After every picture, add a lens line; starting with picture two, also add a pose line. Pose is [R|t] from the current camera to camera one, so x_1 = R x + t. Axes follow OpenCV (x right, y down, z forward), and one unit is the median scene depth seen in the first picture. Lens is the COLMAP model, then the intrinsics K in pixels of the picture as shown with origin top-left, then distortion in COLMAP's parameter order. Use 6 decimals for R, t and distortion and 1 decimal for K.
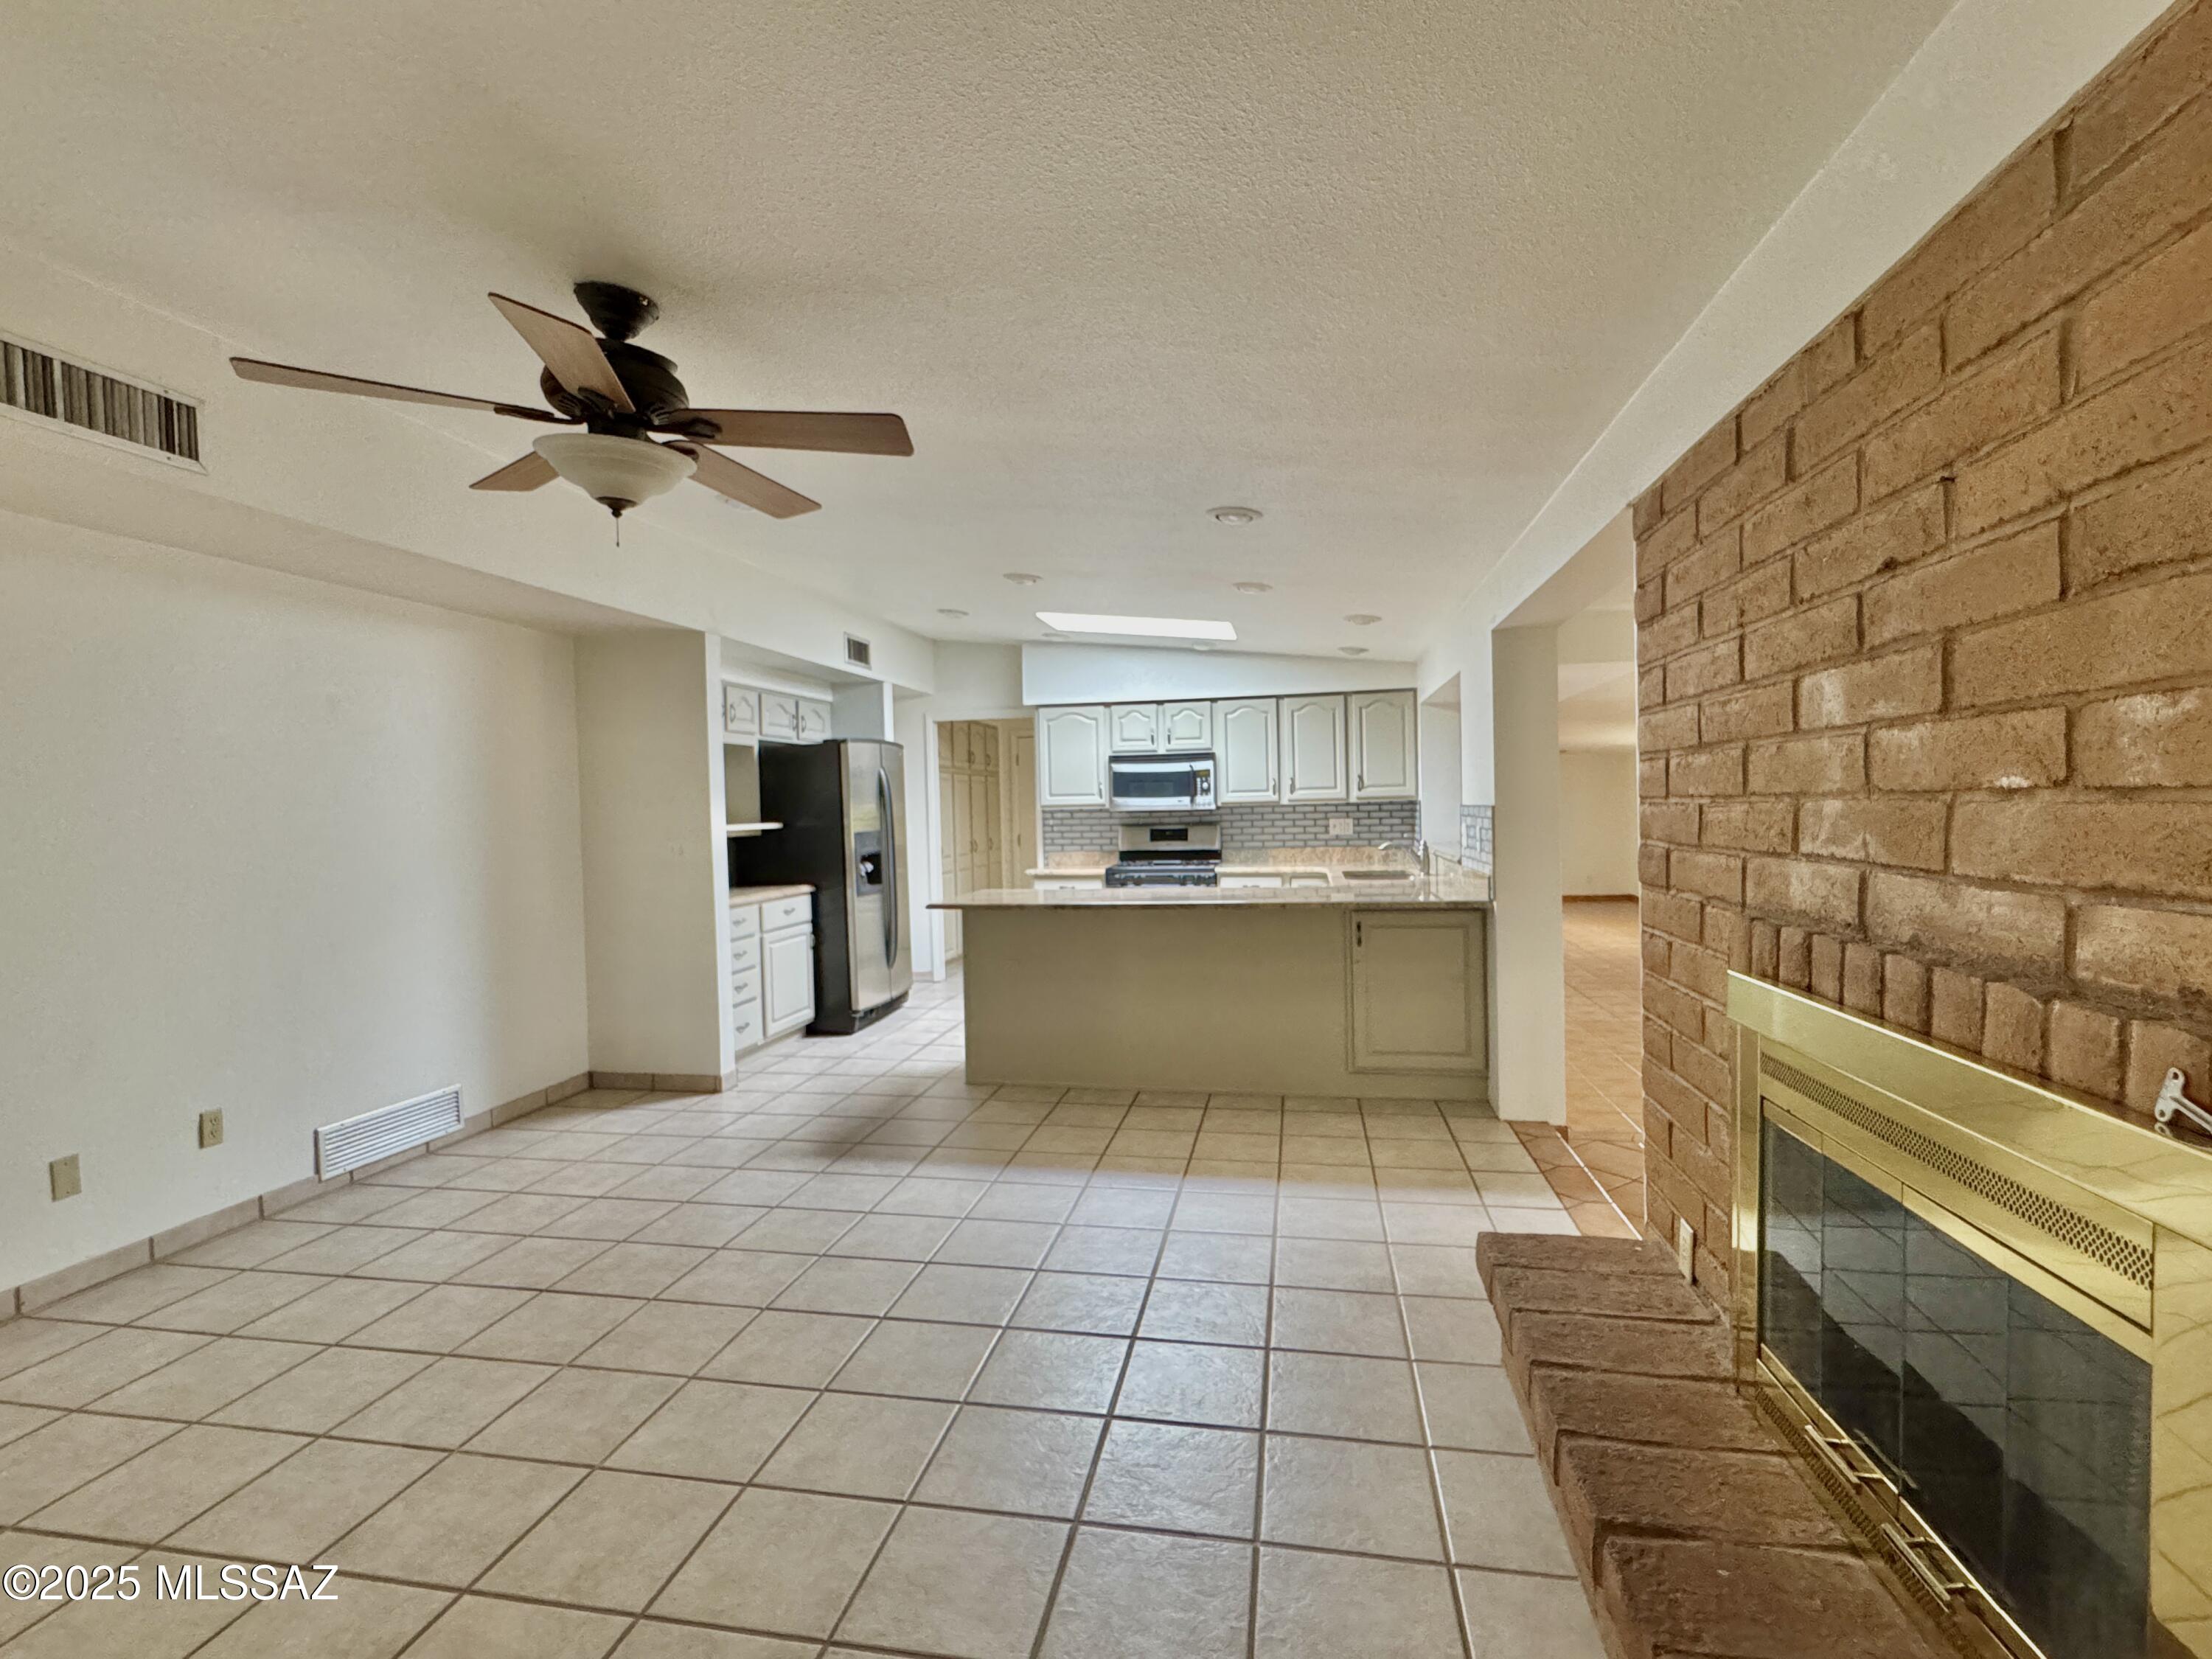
lens RADIAL K [[1021.8, 0, 1106.0], [0, 1021.8, 829.5], [0, 0, 1]] dist [-0.000776, -0.000118]
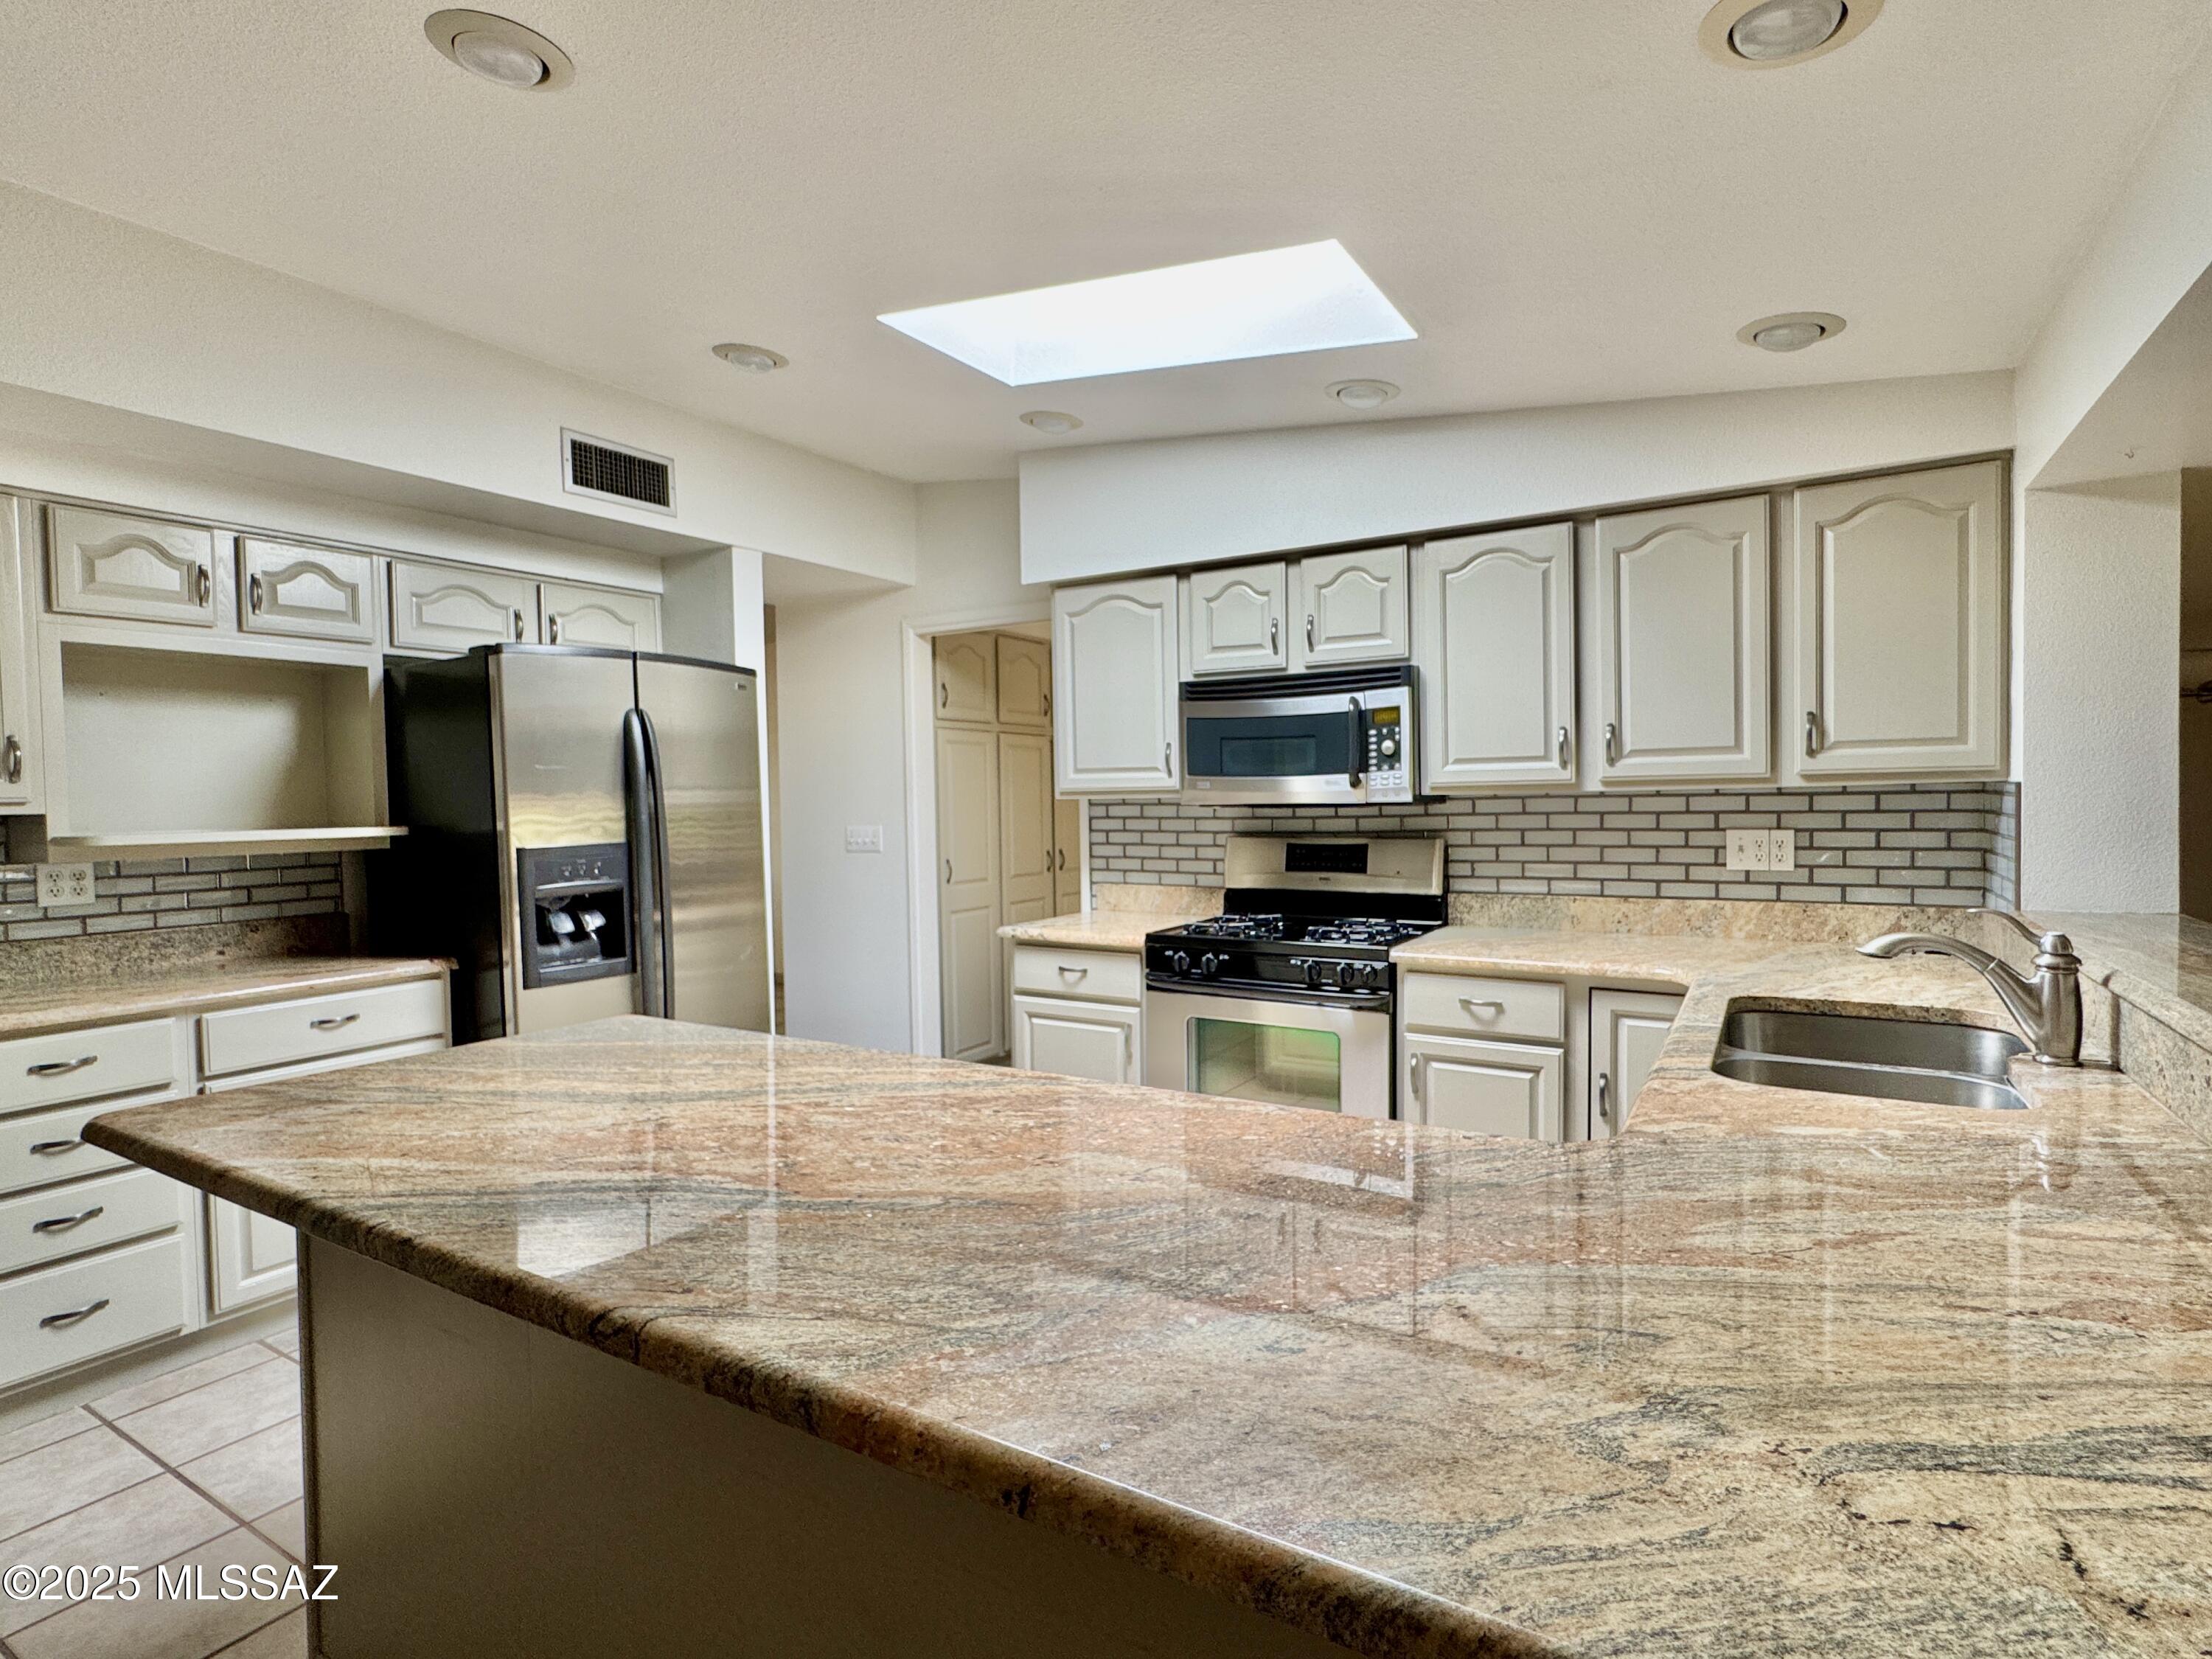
lens RADIAL K [[1117.6, 0, 1106.0], [0, 1117.6, 829.5], [0, 0, 1]] dist [-0.002357, -0.000340]
pose [[0.935018, 0.017729, -0.354156, 0.227812], [-0.013040, 0.999793, 0.015623, -0.021684], [0.354360, -0.009989, 0.935056, 0.795174]]
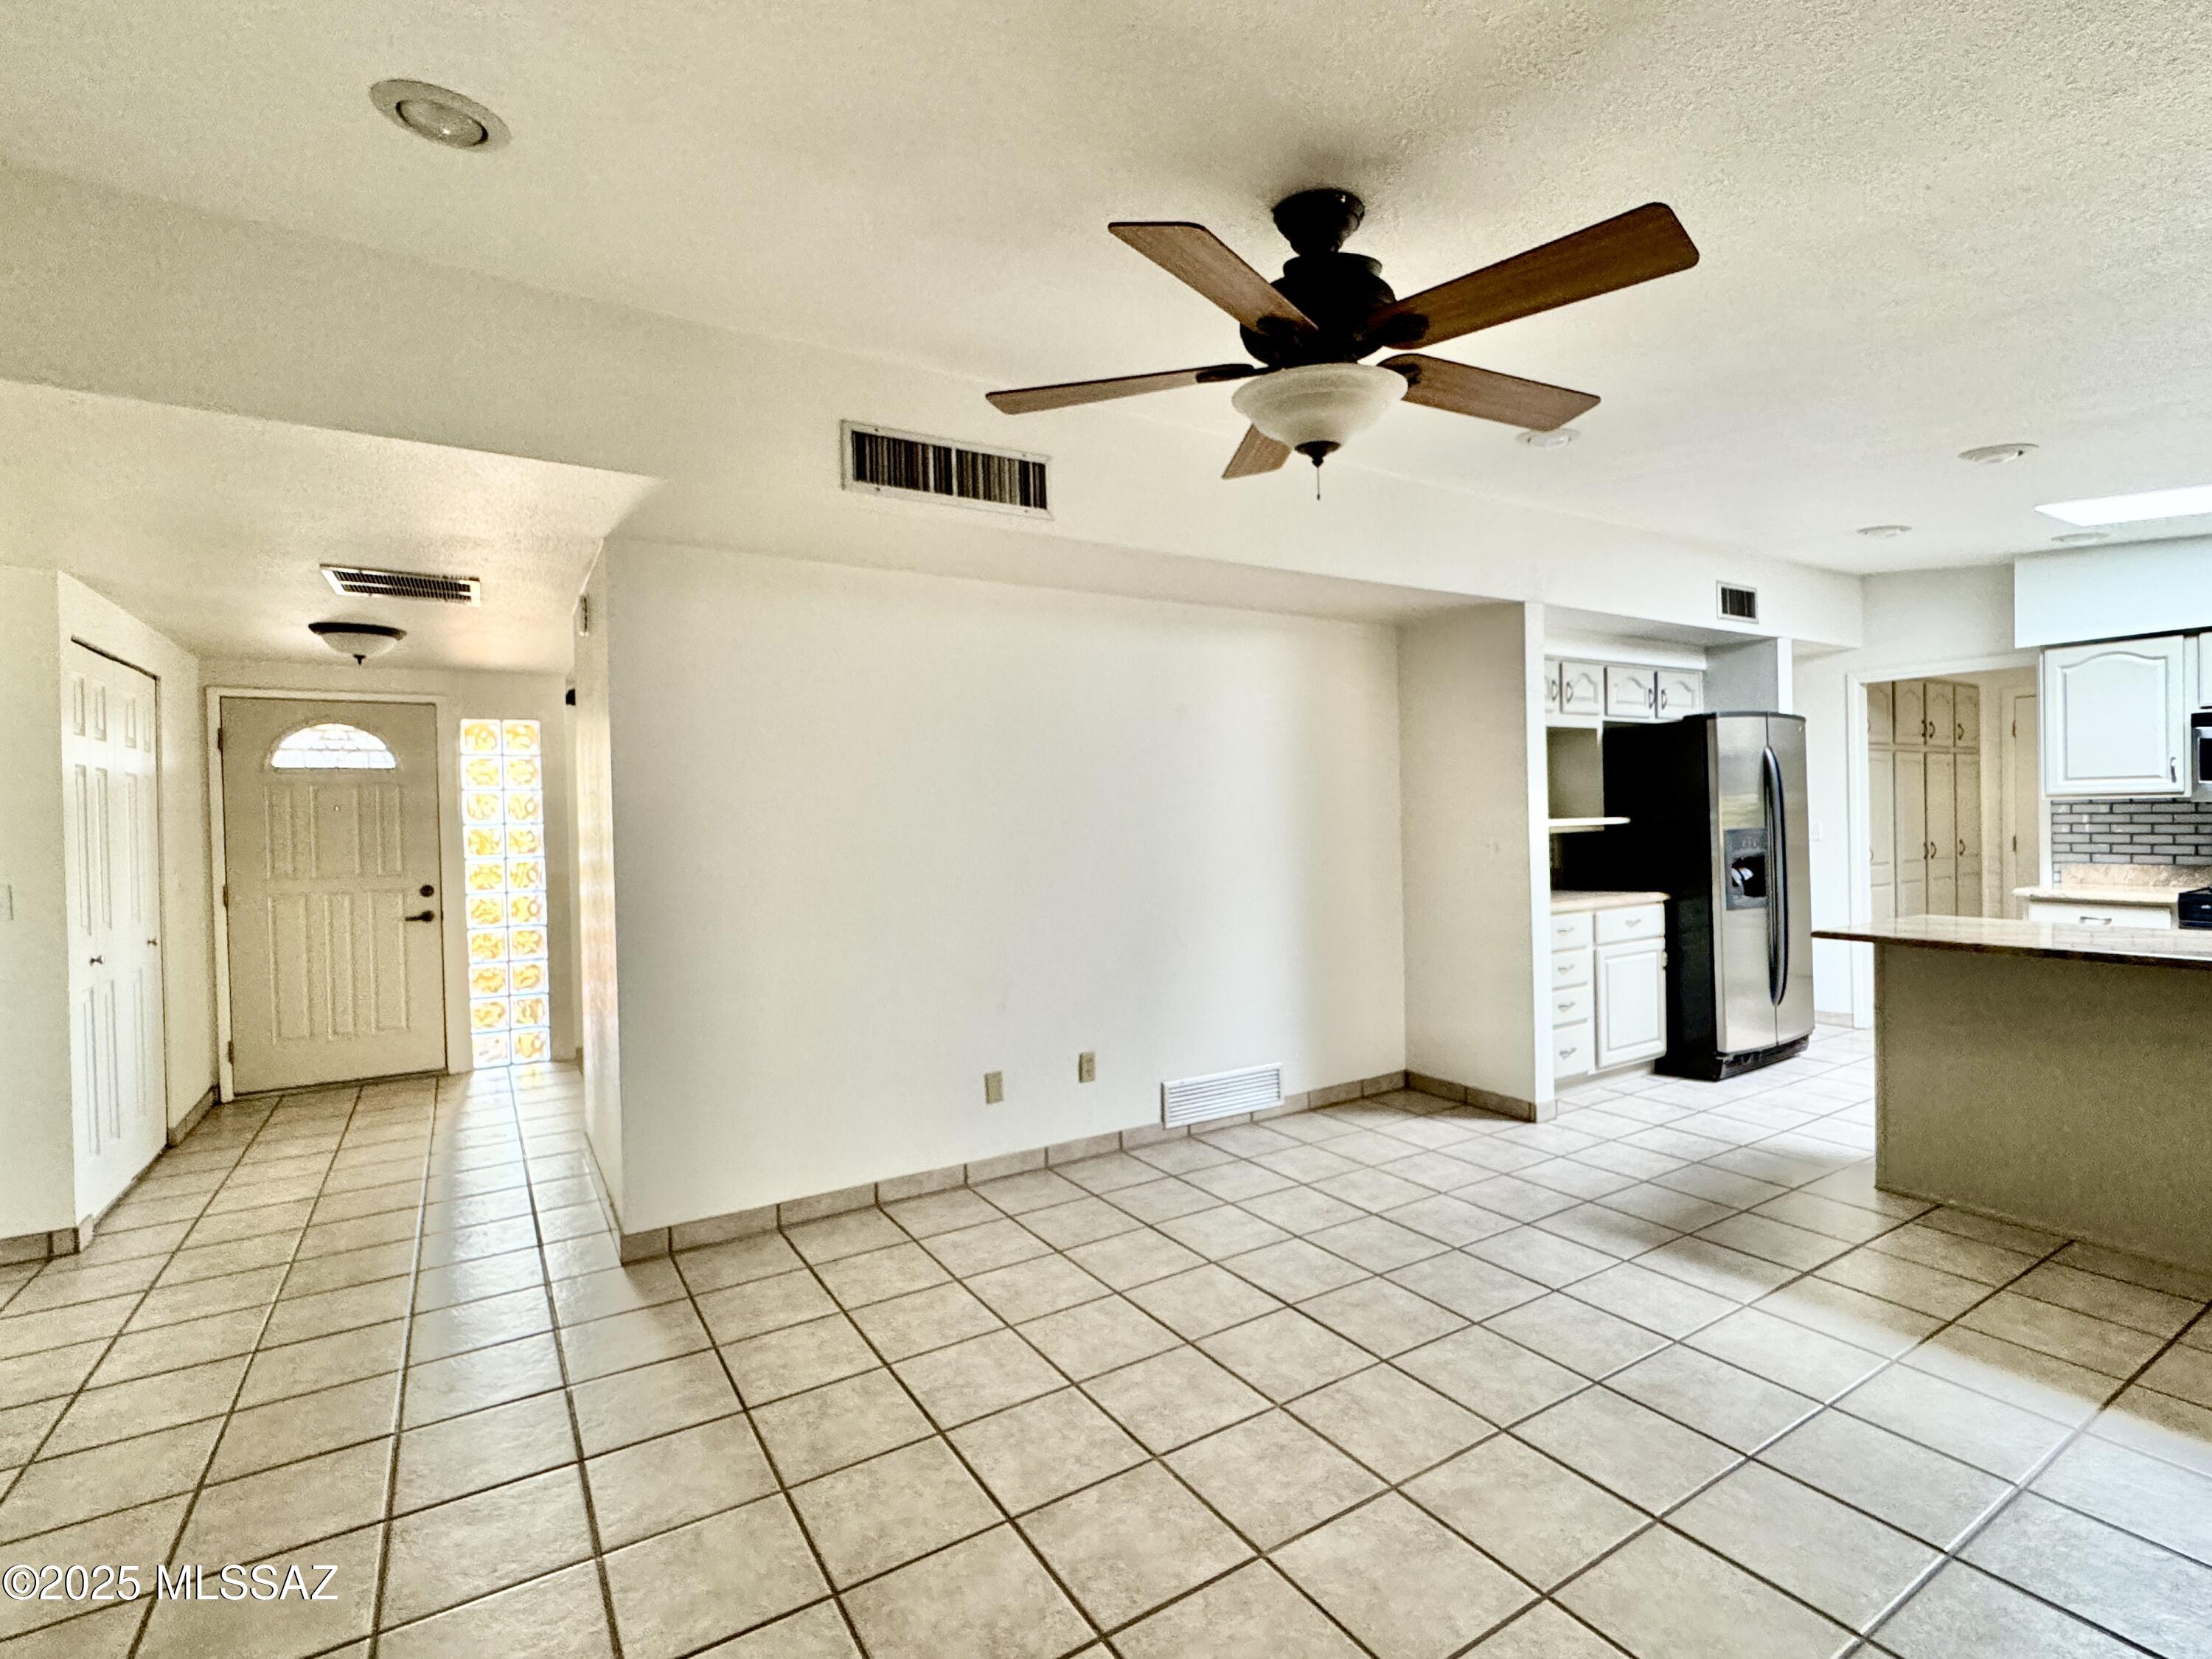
lens RADIAL K [[1031.1, 0, 1106.0], [0, 1031.1, 829.5], [0, 0, 1]] dist [-0.004433, -0.000082]
pose [[0.678879, 0.016487, -0.734065, 0.020234], [-0.010695, 0.999864, 0.012565, -0.003123], [0.734172, -0.000679, 0.678963, 0.127155]]
